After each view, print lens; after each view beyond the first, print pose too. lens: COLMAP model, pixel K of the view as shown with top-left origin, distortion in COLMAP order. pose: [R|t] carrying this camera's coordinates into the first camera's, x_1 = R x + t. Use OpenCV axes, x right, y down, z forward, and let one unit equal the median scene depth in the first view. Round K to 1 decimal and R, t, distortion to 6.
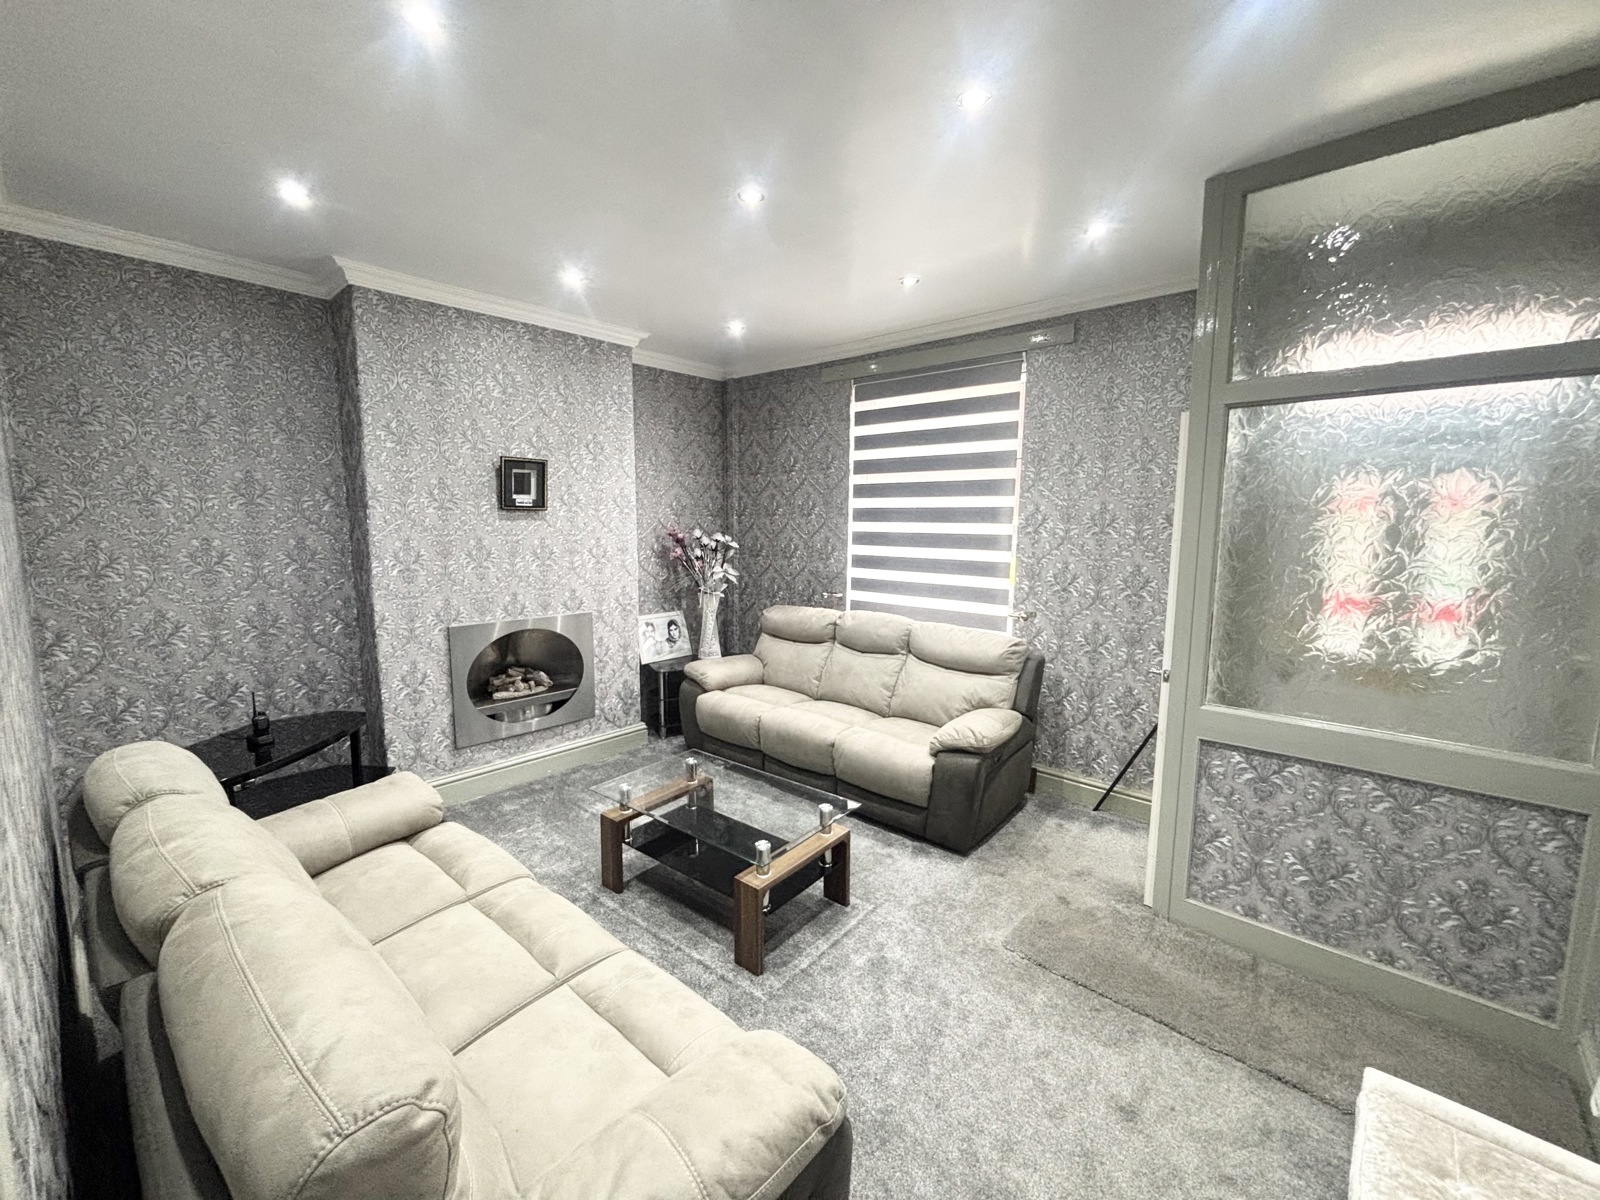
lens RADIAL K [[637.6, 0, 802.0], [0, 637.6, 596.9], [0, 0, 1]] dist [0.002615, 0.000370]
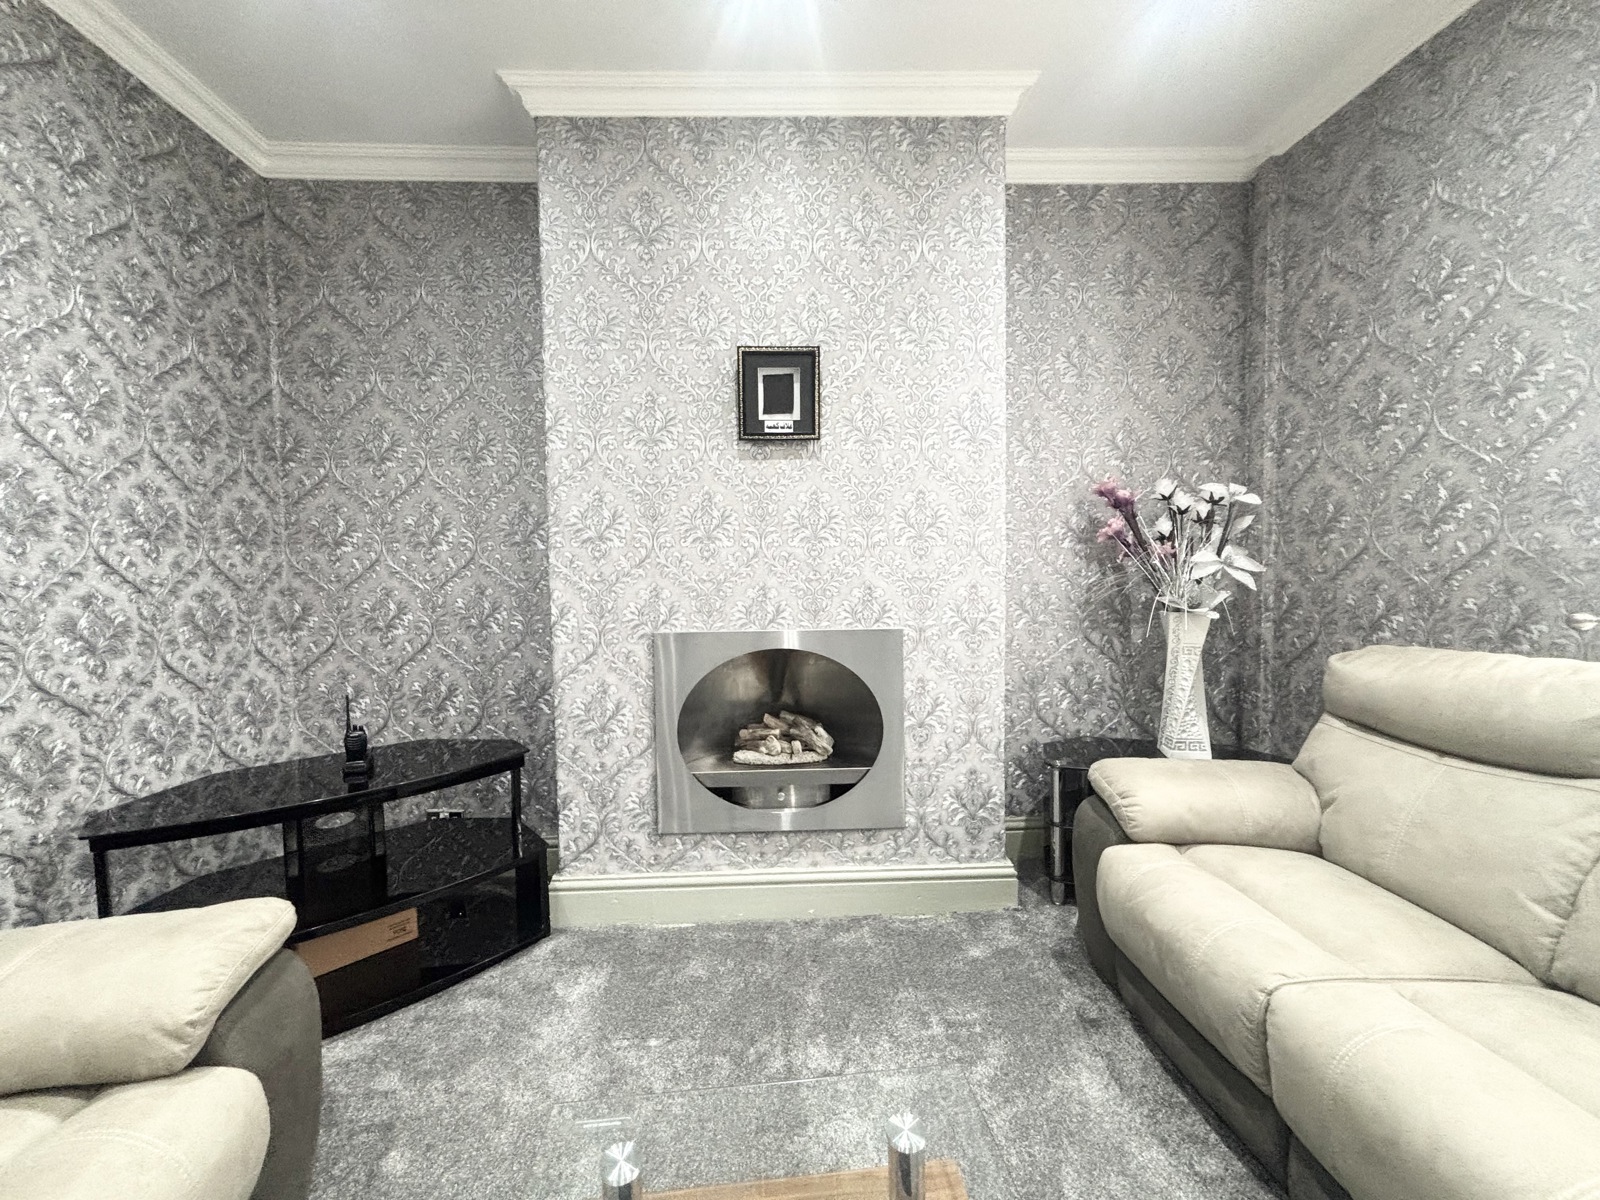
lens RADIAL K [[637.6, 0, 809.3], [0, 637.6, 600.5], [0, 0, 1]] dist [0.002615, 0.000370]
pose [[0.693656, 0.011626, -0.720213, -0.001892], [-0.063505, 0.996963, -0.045070, 0.027732], [0.717502, 0.077001, 0.692288, 0.545925]]
